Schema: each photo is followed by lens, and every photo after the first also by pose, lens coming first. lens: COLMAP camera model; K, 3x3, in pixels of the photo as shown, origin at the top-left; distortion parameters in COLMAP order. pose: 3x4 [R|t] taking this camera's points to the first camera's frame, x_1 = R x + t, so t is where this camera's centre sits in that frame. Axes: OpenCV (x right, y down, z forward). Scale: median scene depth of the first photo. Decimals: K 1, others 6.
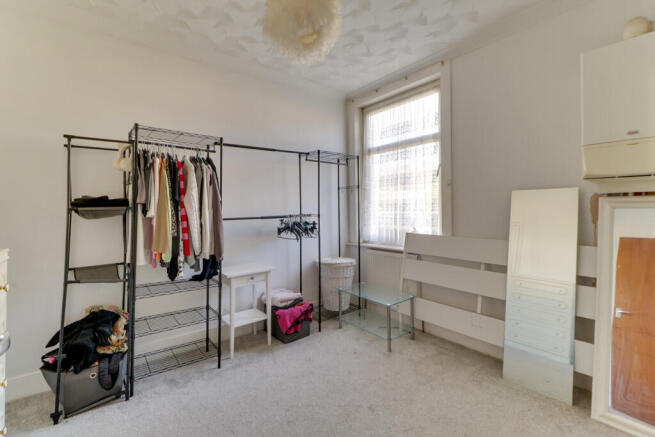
lens RADIAL K [[300.9, 0, 329.0], [0, 300.9, 205.4], [0, 0, 1]] dist [0.000422, -0.013543]
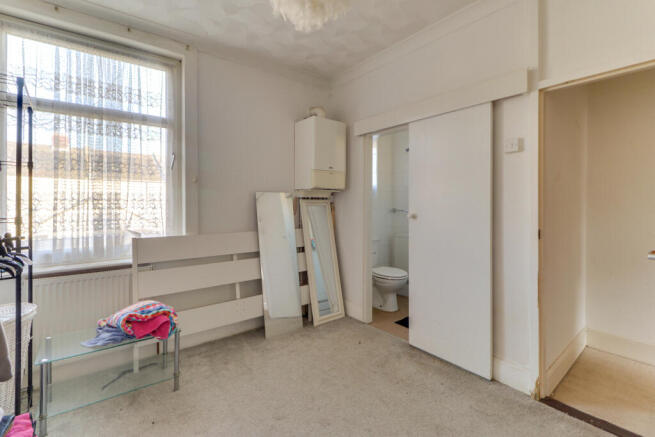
lens RADIAL K [[300.9, 0, 329.0], [0, 300.9, 205.4], [0, 0, 1]] dist [0.000422, -0.013543]
pose [[-0.031263, 0.008053, 0.999479, -0.537563], [-0.007281, 0.999939, -0.008284, 0.012906], [-0.999485, -0.007536, -0.031202, 0.583650]]
